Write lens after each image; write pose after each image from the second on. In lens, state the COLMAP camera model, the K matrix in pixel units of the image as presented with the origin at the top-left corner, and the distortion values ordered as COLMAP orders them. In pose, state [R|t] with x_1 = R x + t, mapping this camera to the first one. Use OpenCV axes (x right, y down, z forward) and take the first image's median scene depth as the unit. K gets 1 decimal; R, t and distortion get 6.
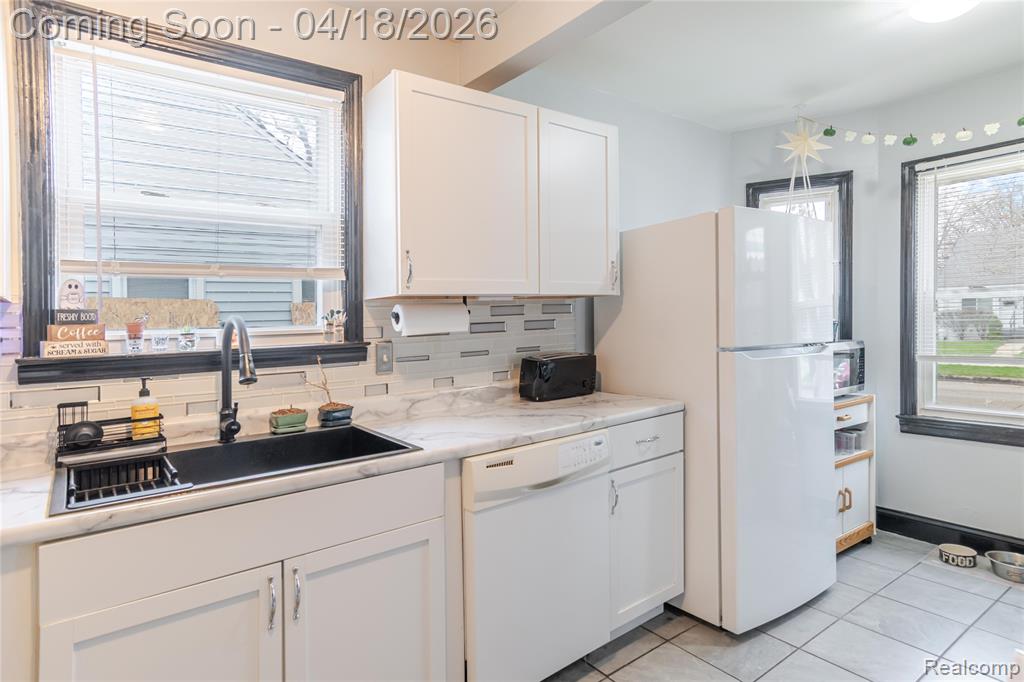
lens RADIAL K [[575.3, 0, 512.4], [0, 575.3, 316.2], [0, 0, 1]] dist [0.003504, 0.004273]
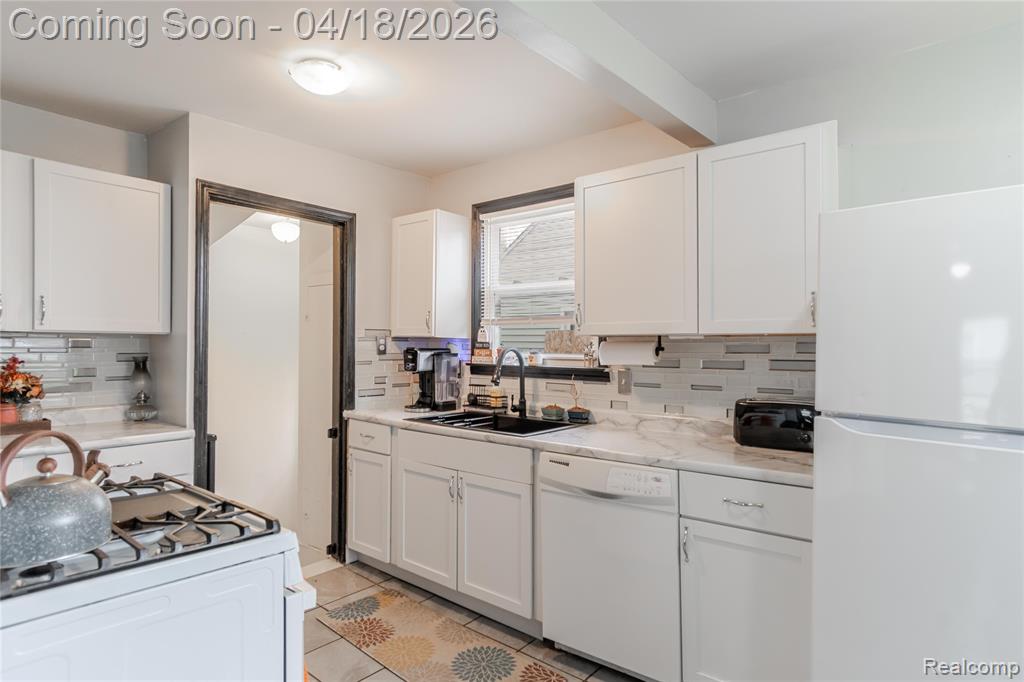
lens RADIAL K [[575.3, 0, 512.1], [0, 575.3, 326.6], [0, 0, 1]] dist [0.003226, 0.000948]
pose [[0.213089, -0.005236, -0.977019, 1.002865], [-0.013203, 0.999879, -0.008238, -0.038805], [0.976944, 0.014655, 0.212994, 0.469938]]
